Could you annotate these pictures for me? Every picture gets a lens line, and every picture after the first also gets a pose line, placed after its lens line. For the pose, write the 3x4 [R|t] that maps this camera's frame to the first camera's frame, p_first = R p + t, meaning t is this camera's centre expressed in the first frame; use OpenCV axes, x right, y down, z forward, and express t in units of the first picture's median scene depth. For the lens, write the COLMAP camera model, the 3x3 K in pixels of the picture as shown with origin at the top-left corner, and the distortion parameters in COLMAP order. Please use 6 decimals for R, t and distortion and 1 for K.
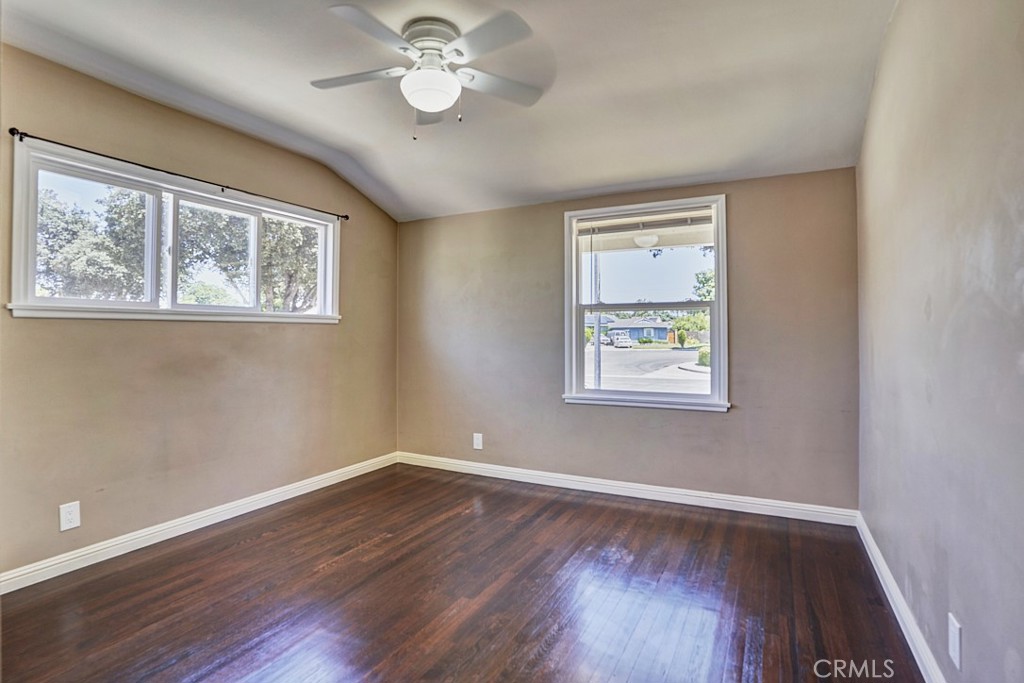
lens RADIAL K [[515.9, 0, 512.0], [0, 515.9, 332.2], [0, 0, 1]] dist [-0.086348, 0.043650]
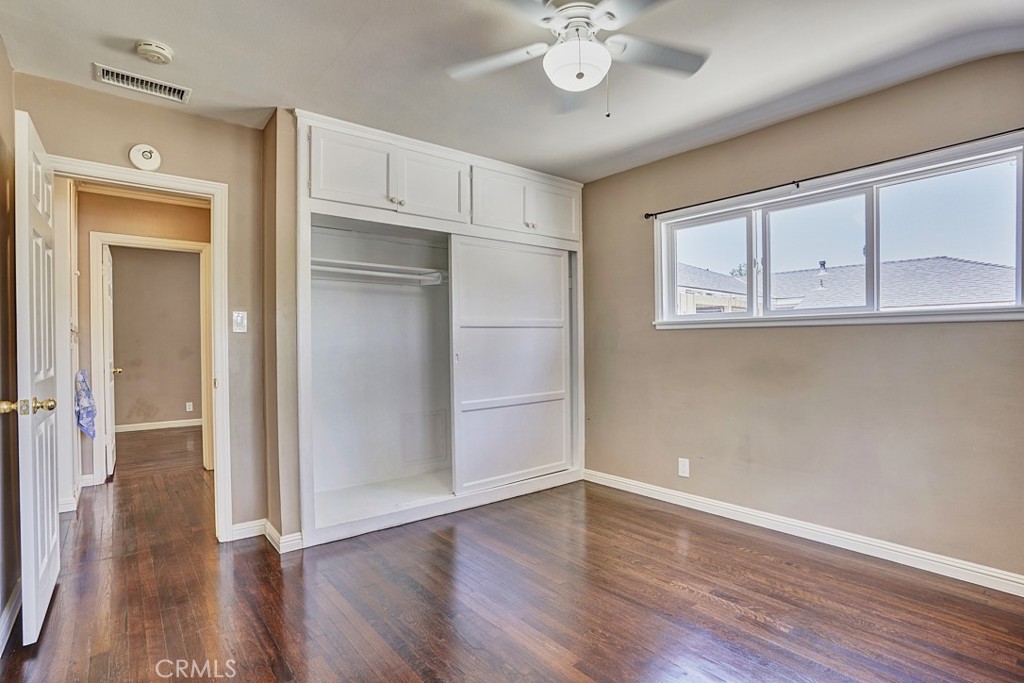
lens RADIAL K [[507.5, 0, 507.7], [0, 507.5, 344.3], [0, 0, 1]] dist [-0.083154, 0.039562]
pose [[-0.409619, 0.005177, -0.912242, 0.536570], [0.009538, 0.999954, 0.001392, 0.007602], [0.912207, -0.008130, -0.409649, 0.964318]]
